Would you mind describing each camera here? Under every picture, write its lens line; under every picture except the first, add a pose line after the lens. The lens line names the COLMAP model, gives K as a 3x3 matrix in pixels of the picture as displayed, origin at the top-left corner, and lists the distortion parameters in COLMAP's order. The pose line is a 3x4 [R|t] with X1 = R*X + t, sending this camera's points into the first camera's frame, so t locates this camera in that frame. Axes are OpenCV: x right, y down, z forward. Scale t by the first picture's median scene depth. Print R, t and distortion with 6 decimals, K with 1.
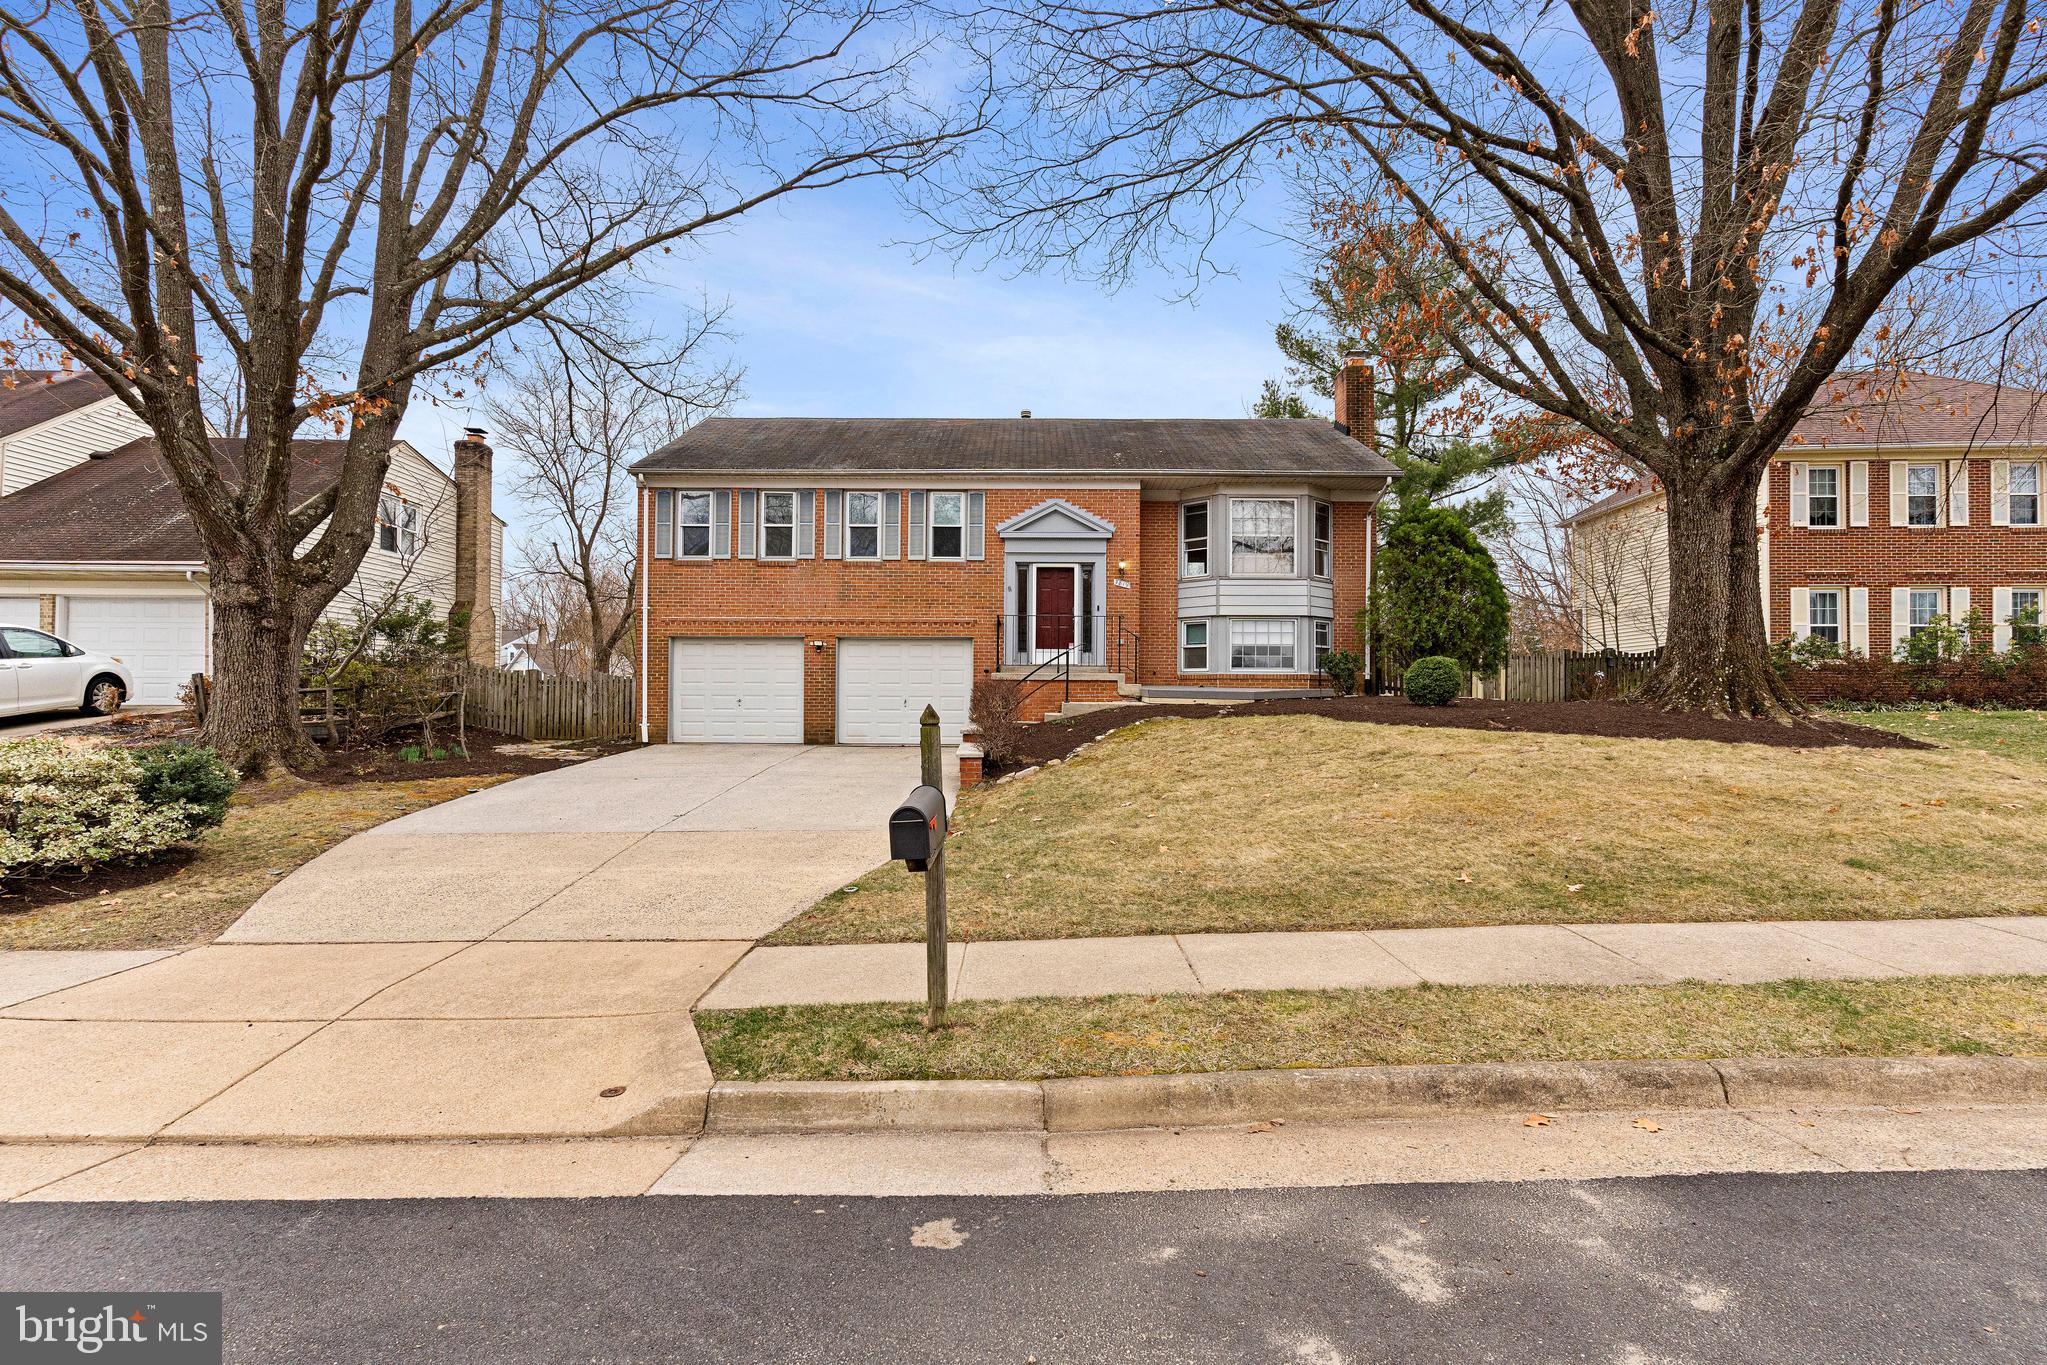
lens RADIAL K [[1001.3, 0, 1023.2], [0, 1001.3, 665.2], [0, 0, 1]] dist [0.003503, -0.001268]
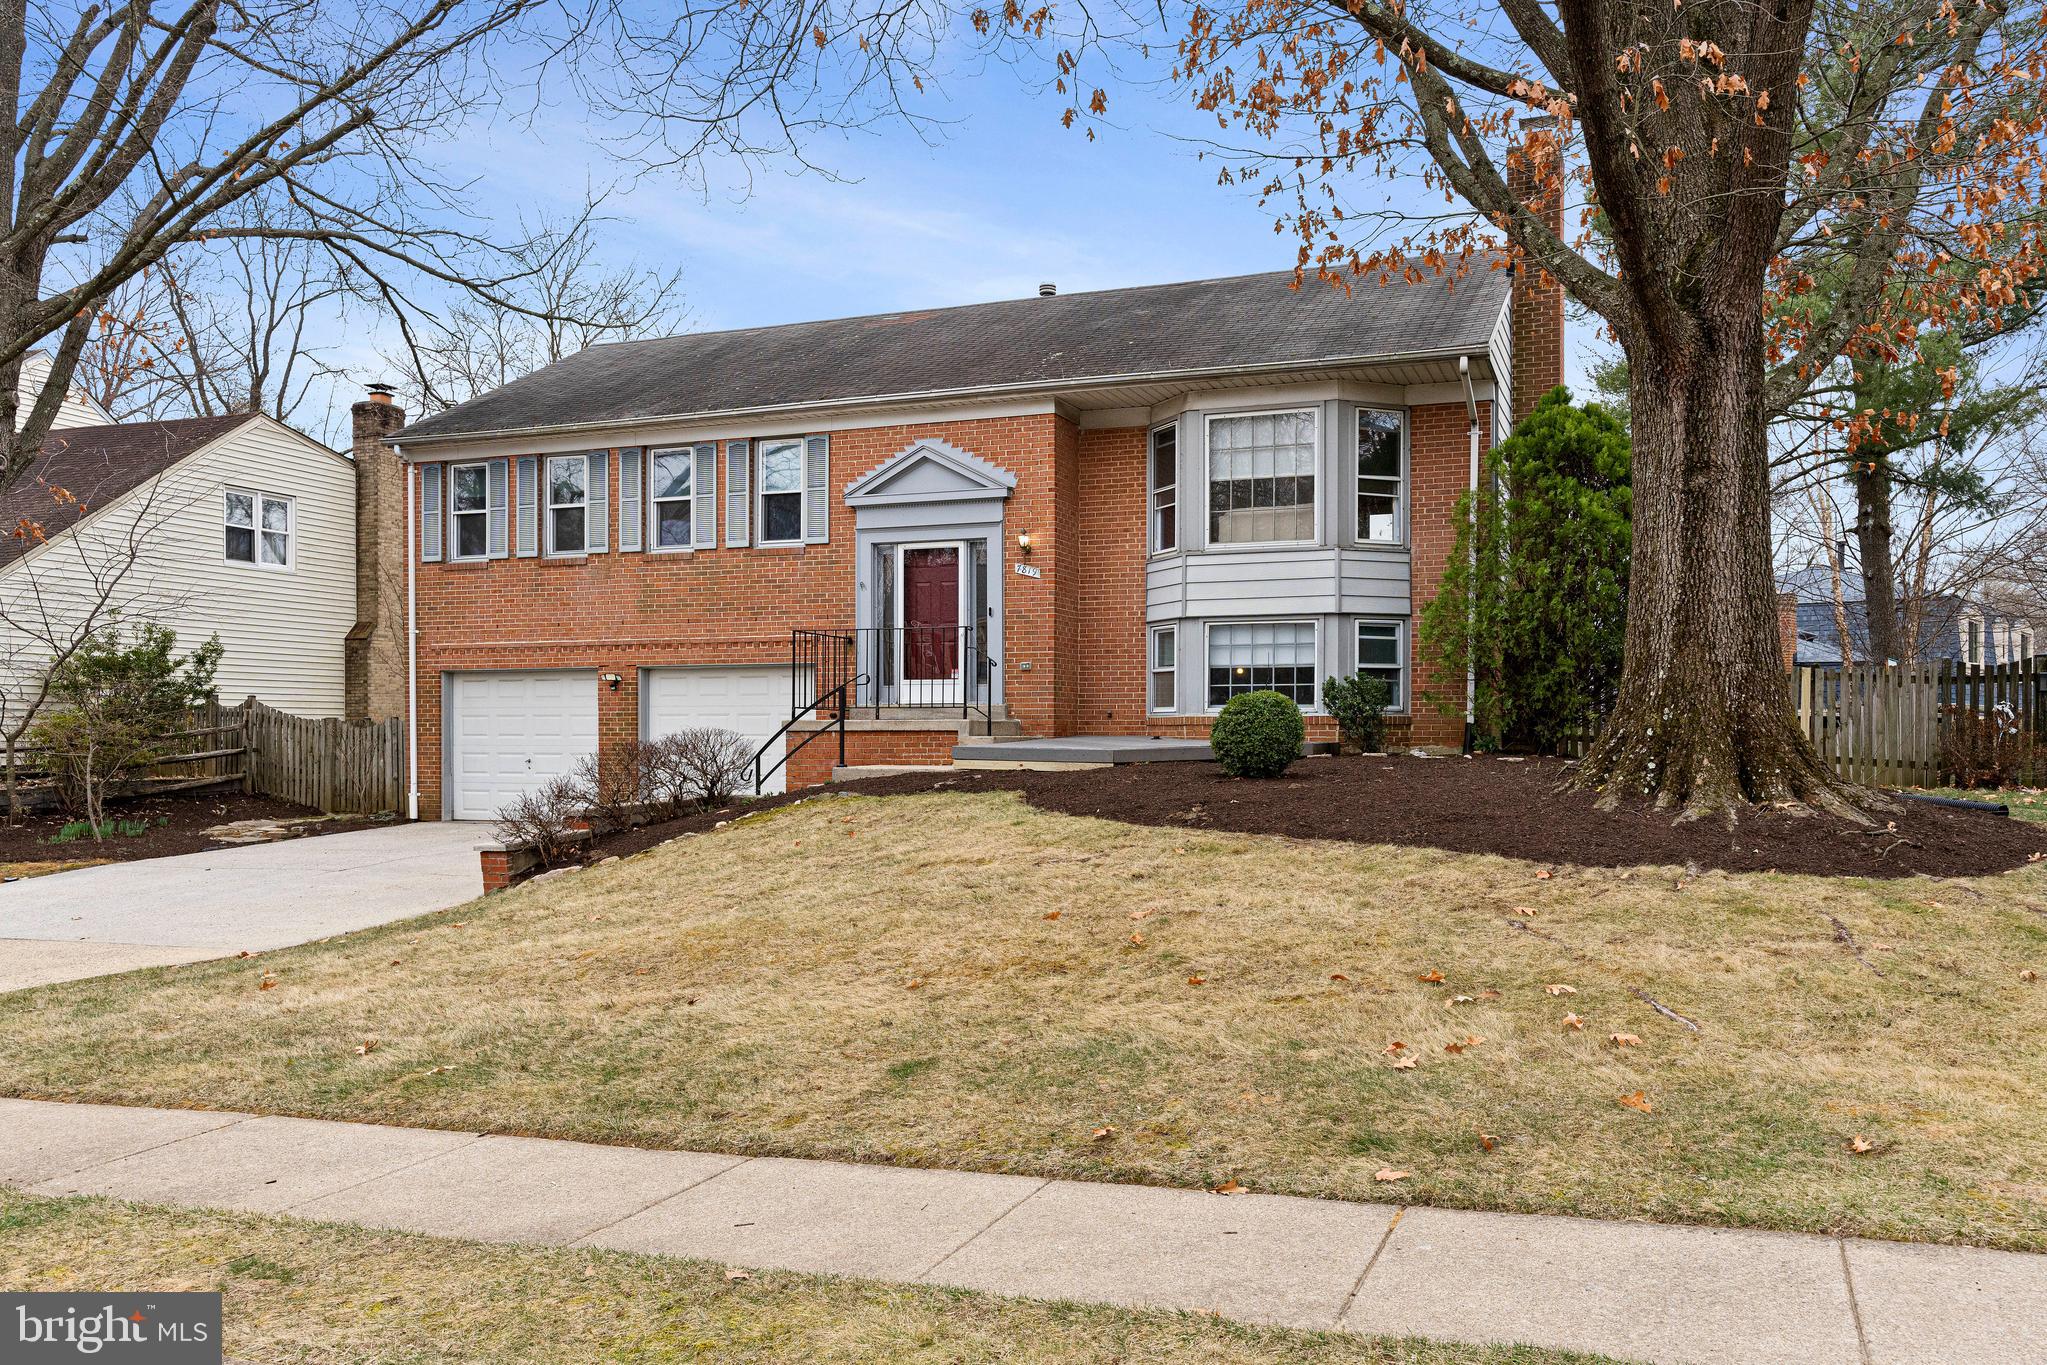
lens RADIAL K [[1697.1, 0, 1024.1], [0, 1697.1, 704.8], [0, 0, 1]] dist [0.014632, -0.003600]
pose [[0.925257, -0.011302, -0.379172, 0.486270], [0.015563, 0.999845, 0.008174, -0.008040], [0.379021, -0.013464, 0.925290, 0.041030]]
